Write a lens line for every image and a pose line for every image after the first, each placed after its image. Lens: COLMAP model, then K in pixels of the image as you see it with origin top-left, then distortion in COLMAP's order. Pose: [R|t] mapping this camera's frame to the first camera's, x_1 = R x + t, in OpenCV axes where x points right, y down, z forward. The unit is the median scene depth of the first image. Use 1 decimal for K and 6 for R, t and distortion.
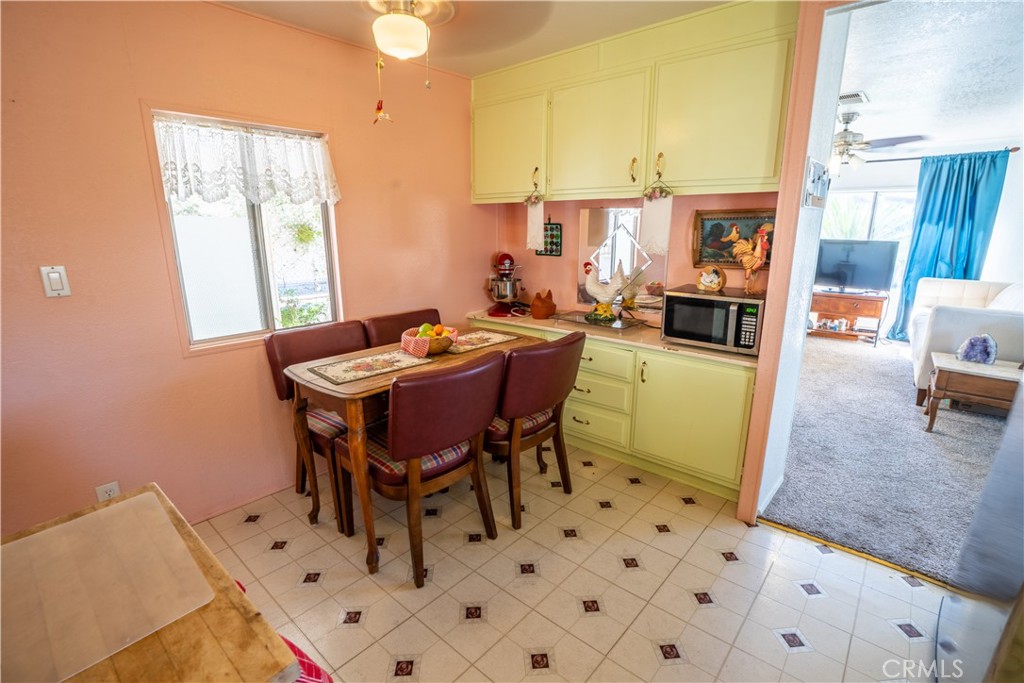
lens RADIAL K [[476.0, 0, 517.8], [0, 476.0, 350.0], [0, 0, 1]] dist [-0.069186, 0.025388]
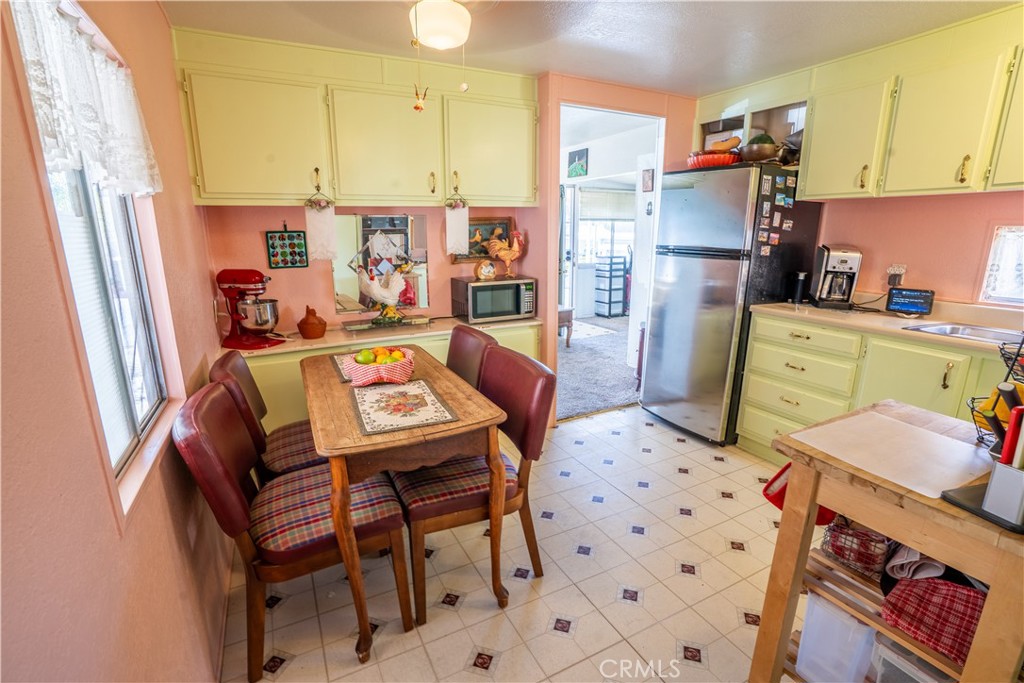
lens RADIAL K [[476.0, 0, 517.8], [0, 476.0, 350.0], [0, 0, 1]] dist [-0.069186, 0.025388]
pose [[0.366676, -0.227906, 0.902002, -0.856711], [0.240422, 0.959811, 0.144777, -0.113110], [-0.898747, 0.163775, 0.406733, 0.433725]]
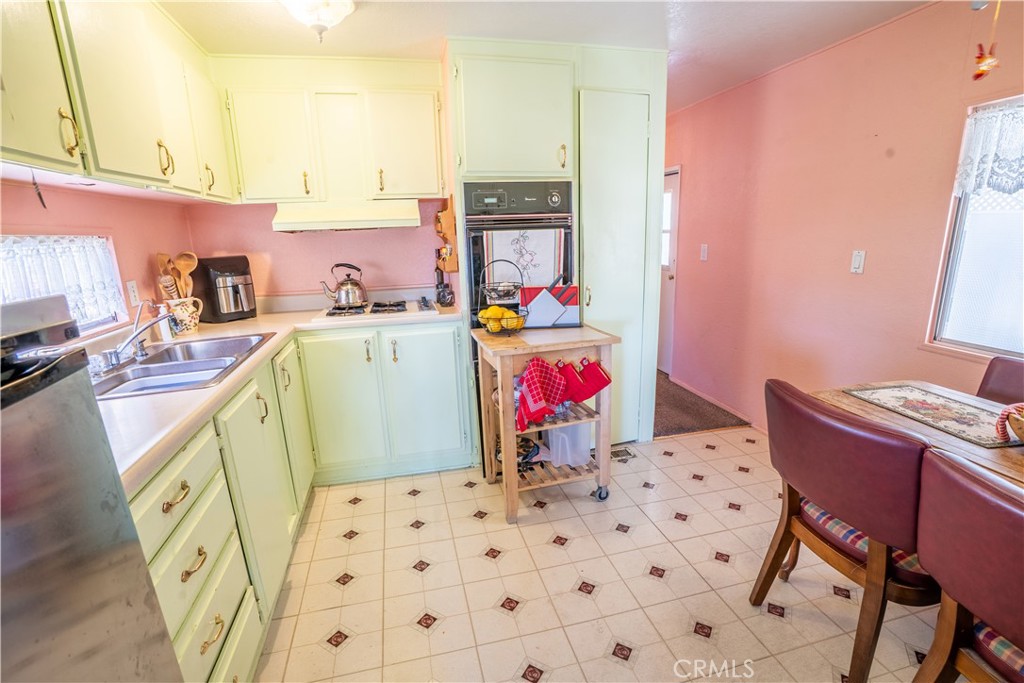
lens RADIAL K [[476.0, 0, 517.8], [0, 476.0, 350.0], [0, 0, 1]] dist [-0.069186, 0.025388]
pose [[-0.571862, 0.211980, -0.792489, 0.567517], [-0.188326, 0.906314, 0.378323, -0.184371], [0.798440, 0.365595, -0.478365, 0.710863]]
